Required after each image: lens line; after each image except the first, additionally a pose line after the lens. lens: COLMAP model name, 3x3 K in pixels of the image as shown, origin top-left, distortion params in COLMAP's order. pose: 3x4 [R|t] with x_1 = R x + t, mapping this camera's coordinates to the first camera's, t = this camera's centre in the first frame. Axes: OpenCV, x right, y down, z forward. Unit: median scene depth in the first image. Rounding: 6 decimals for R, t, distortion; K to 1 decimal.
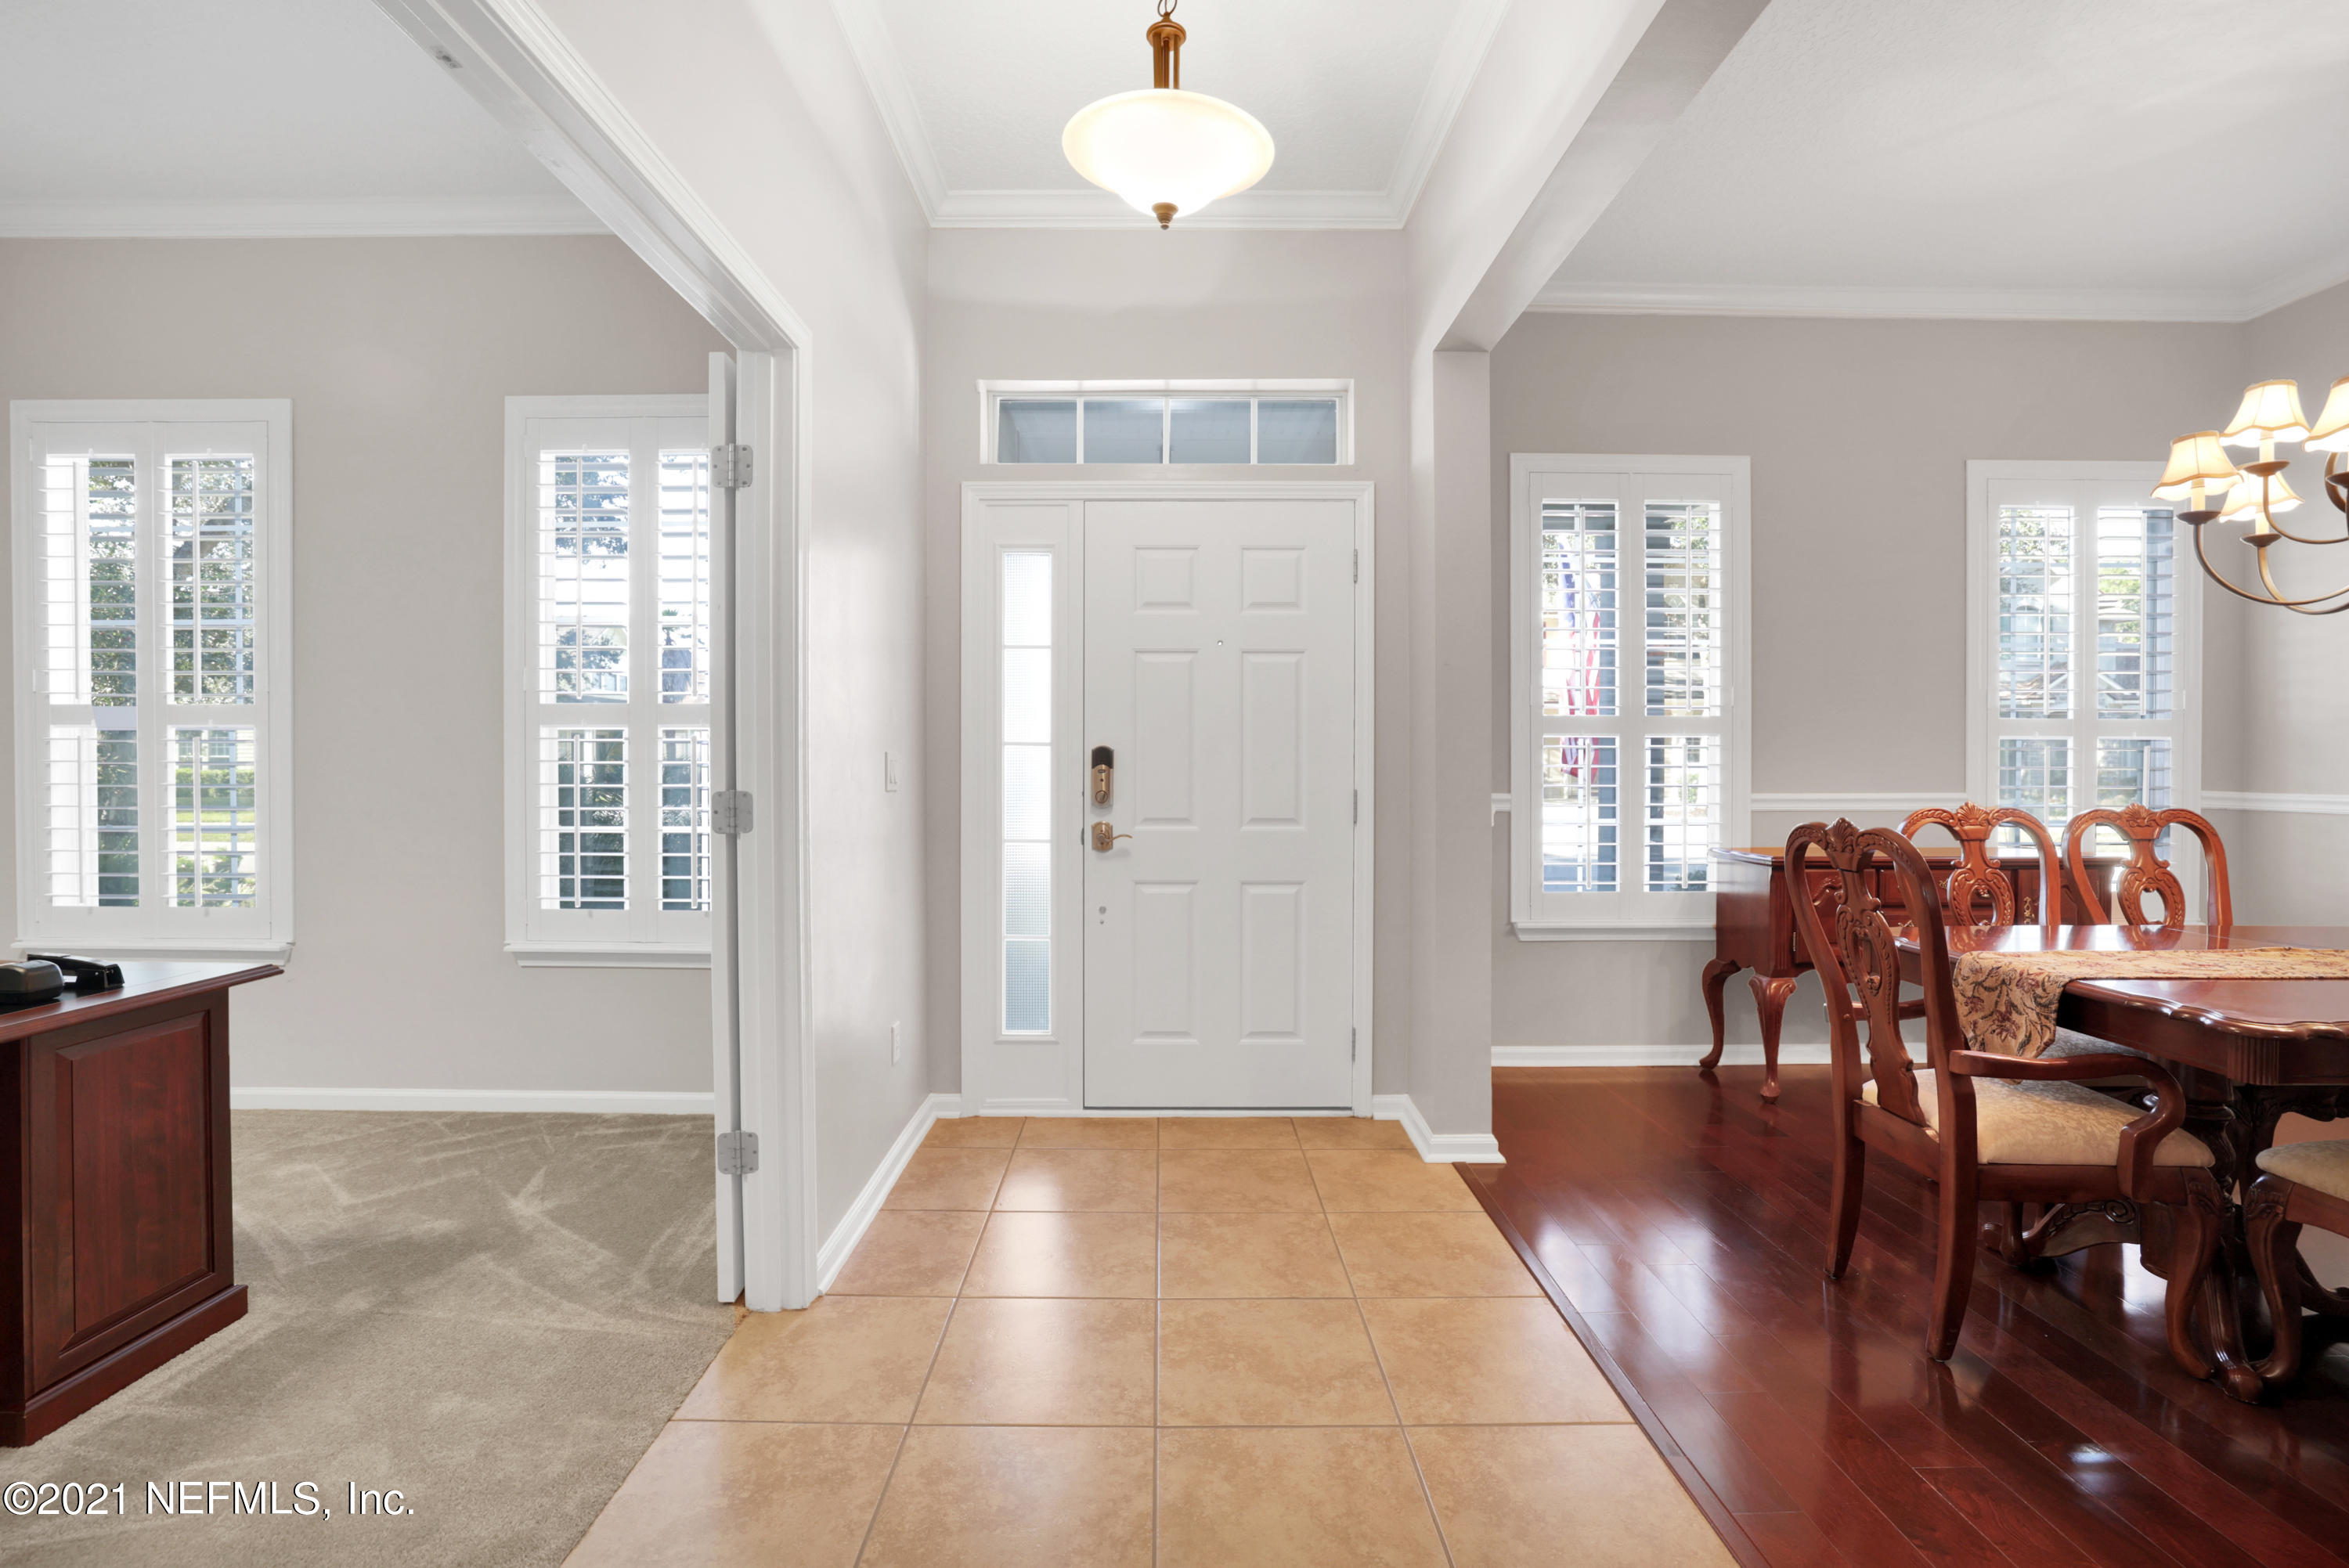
lens RADIAL K [[998.3, 0, 1181.1], [0, 998.3, 774.8], [0, 0, 1]] dist [-0.036745, 0.011939]
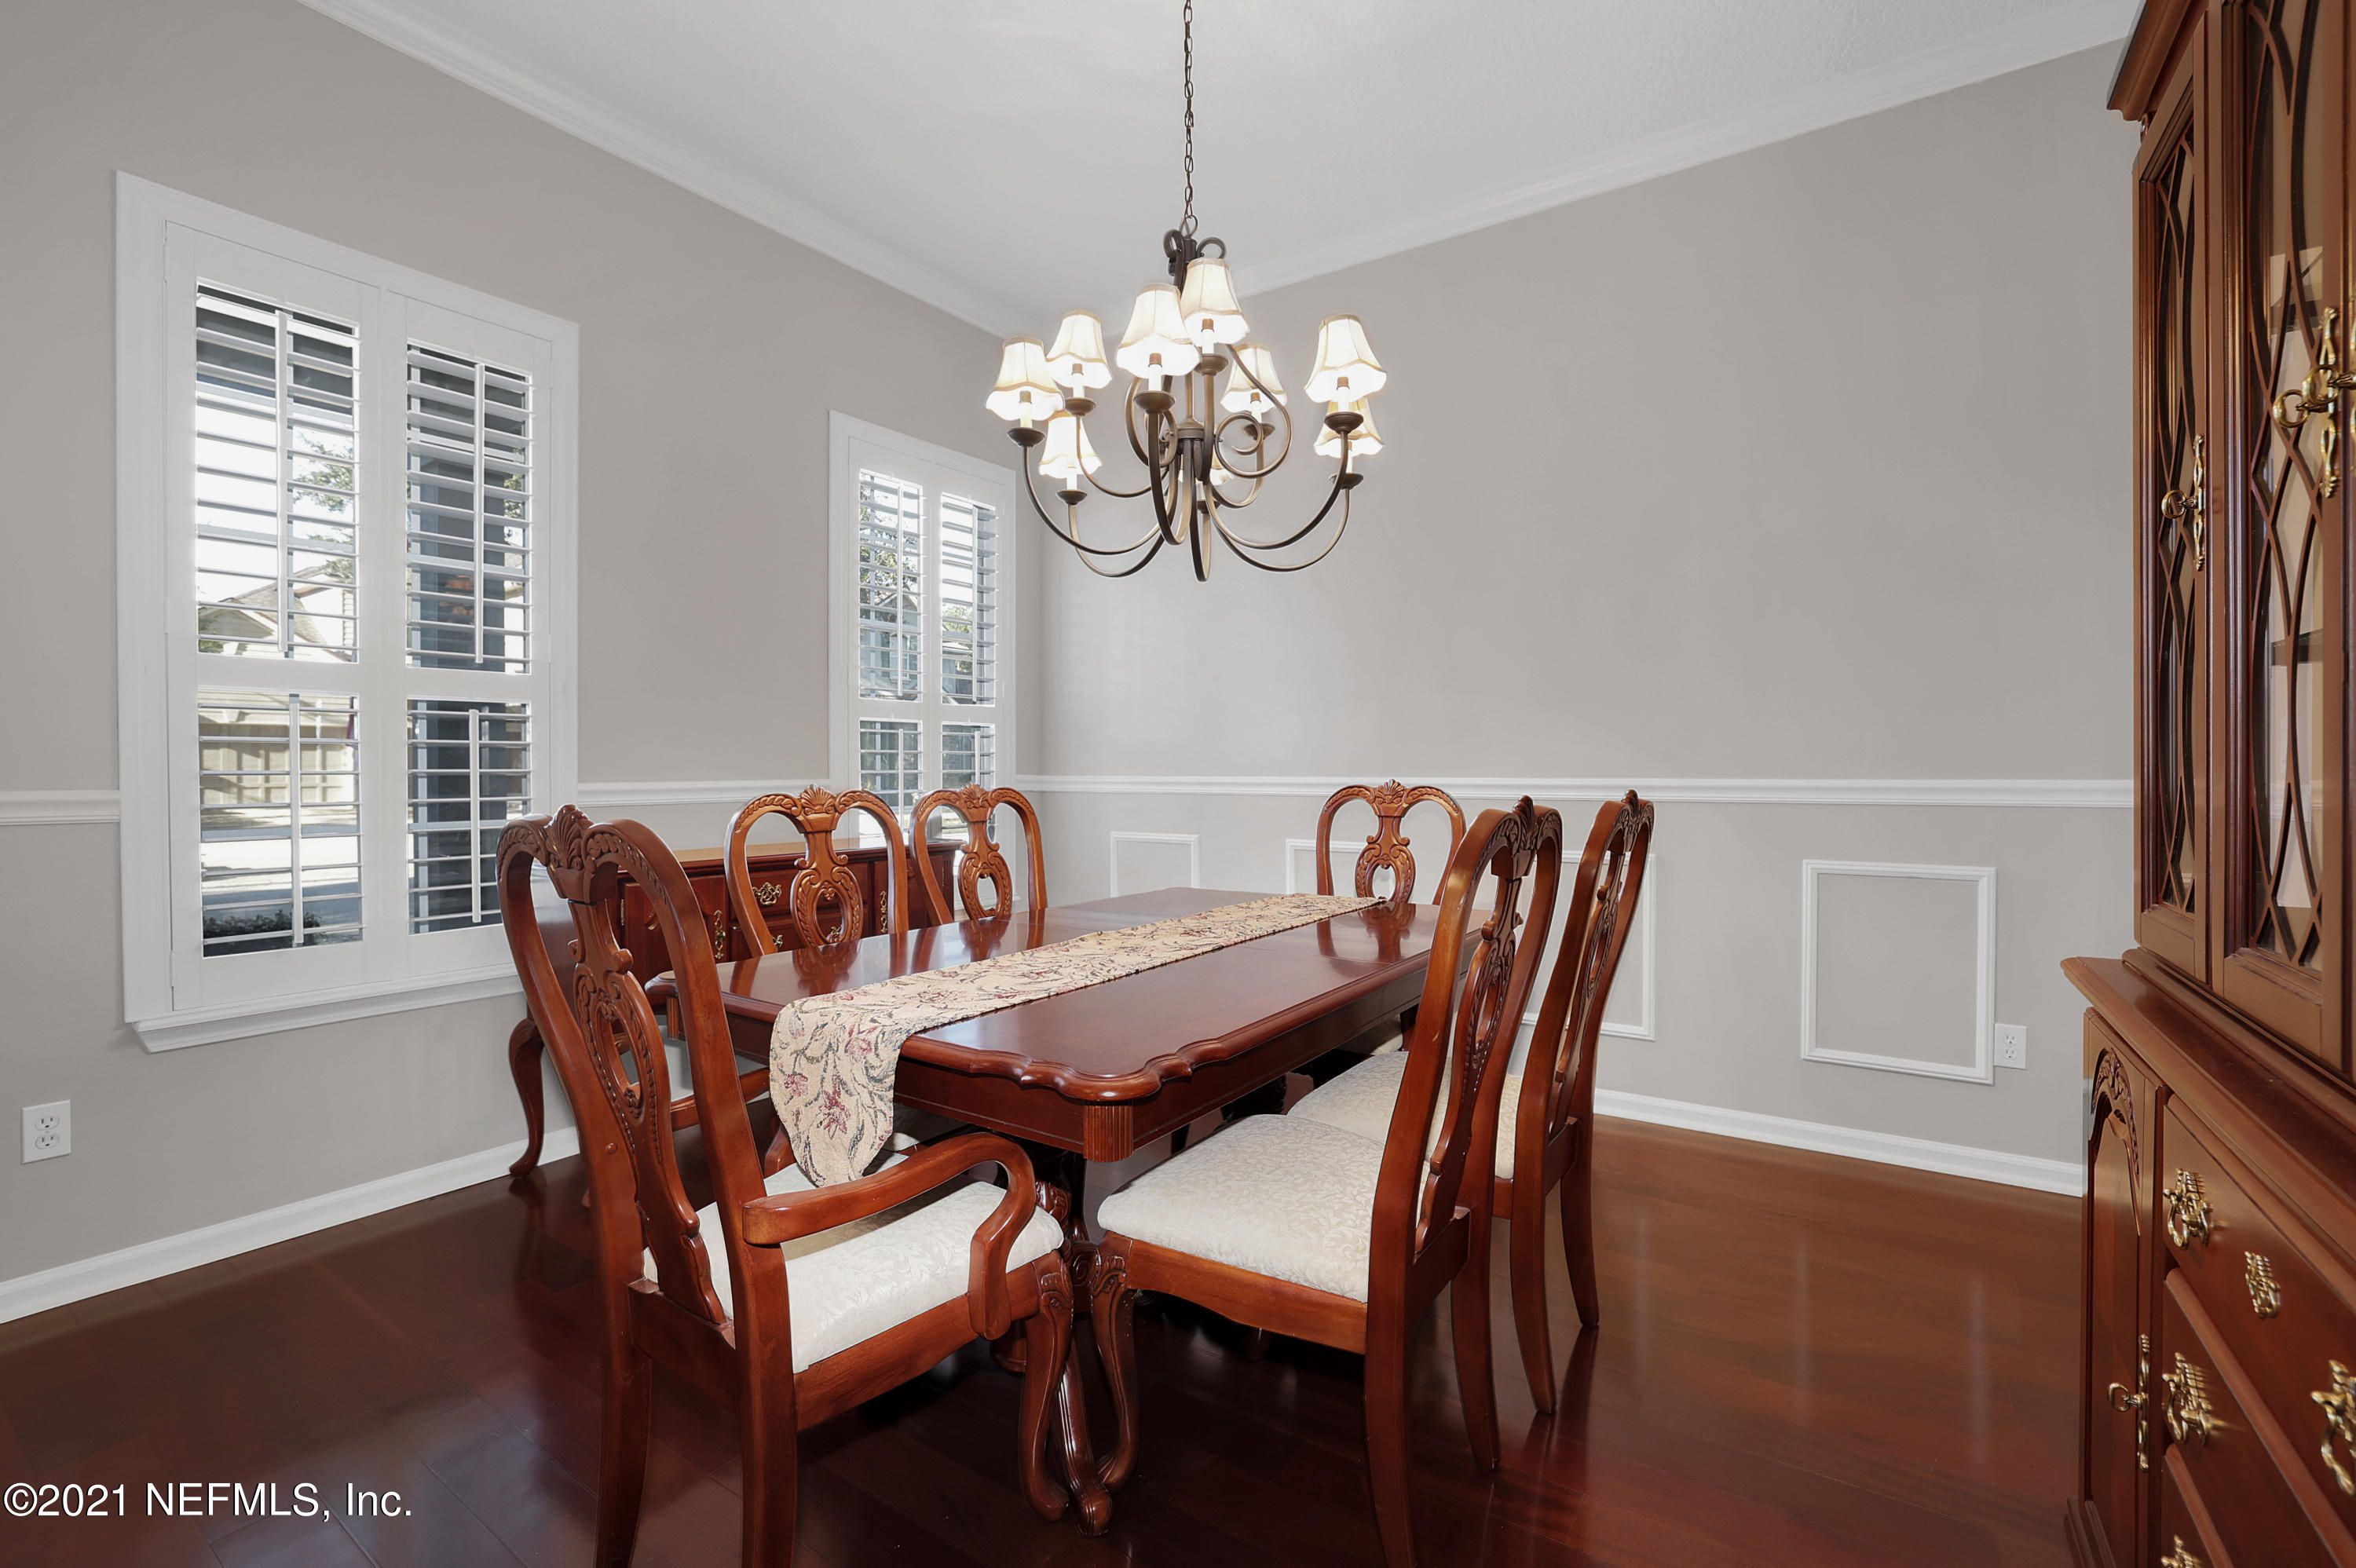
lens RADIAL K [[1028.6, 0, 1167.2], [0, 1028.6, 771.2], [0, 0, 1]] dist [-0.021849, 0.001248]
pose [[0.567674, -0.004426, 0.823242, 0.206155], [0.008586, 0.999963, -0.000545, 0.014994], [-0.823209, 0.007378, 0.567691, 0.215130]]
